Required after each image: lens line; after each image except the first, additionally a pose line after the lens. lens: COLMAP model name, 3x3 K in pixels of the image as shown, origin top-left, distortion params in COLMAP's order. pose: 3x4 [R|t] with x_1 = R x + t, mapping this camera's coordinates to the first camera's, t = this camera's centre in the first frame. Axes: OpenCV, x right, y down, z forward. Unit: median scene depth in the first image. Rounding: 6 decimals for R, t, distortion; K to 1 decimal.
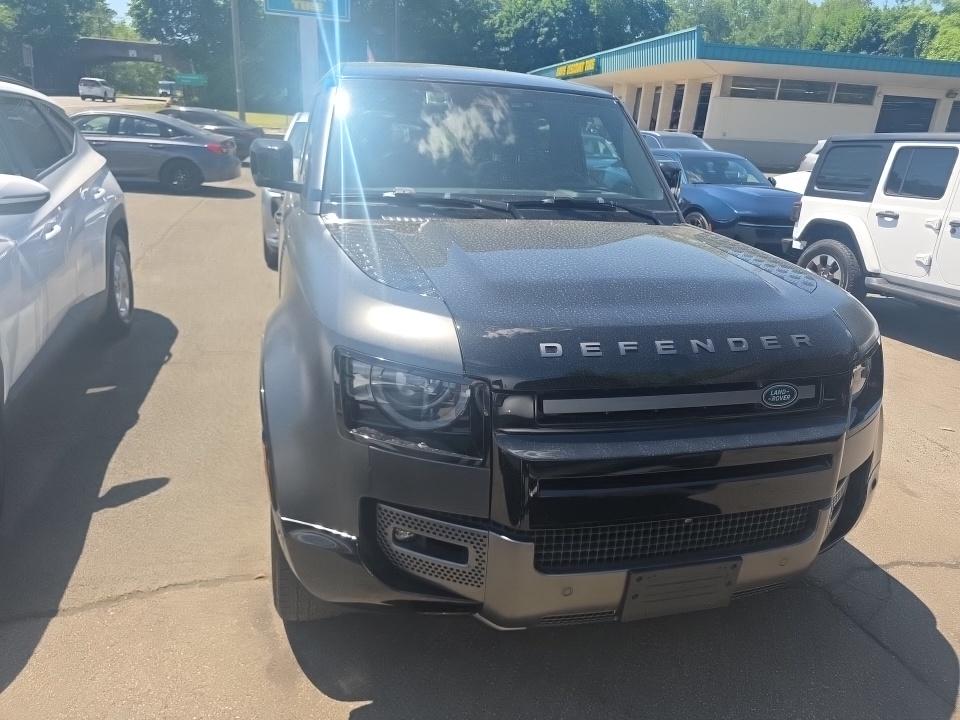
lens RADIAL K [[646.5, 0, 475.6], [0, 646.5, 352.2], [0, 0, 1]] dist [0.023064, -0.025889]
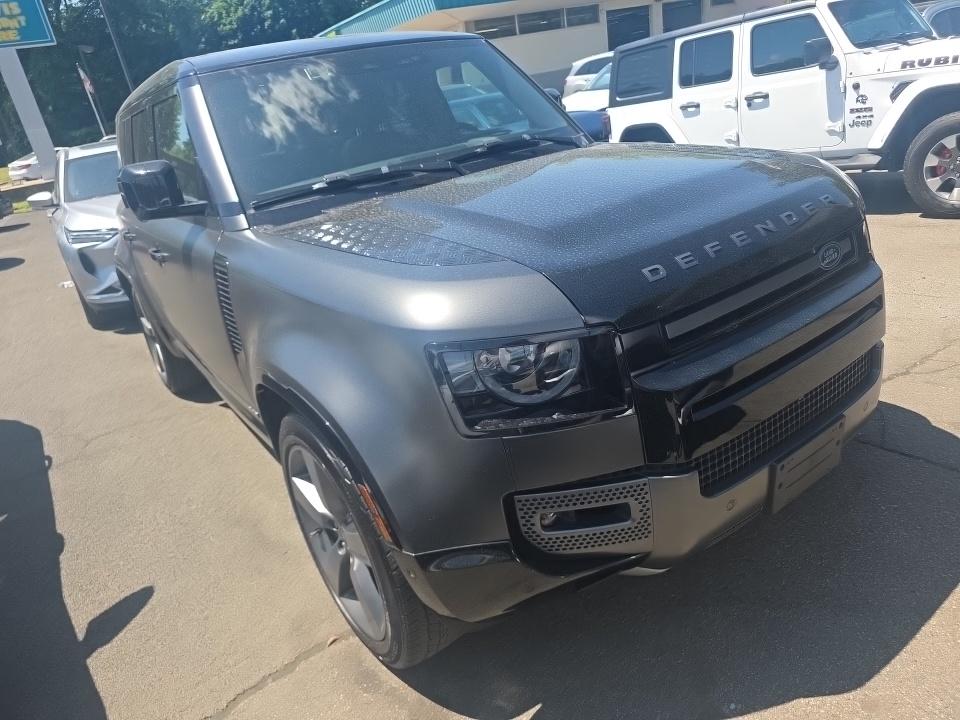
lens RADIAL K [[646.5, 0, 475.6], [0, 646.5, 352.2], [0, 0, 1]] dist [0.023064, -0.025889]
pose [[0.913970, -0.320433, 0.248960, -0.207584], [0.311837, 0.947222, 0.074356, -0.023787], [-0.259647, 0.009675, 0.965655, 0.081745]]
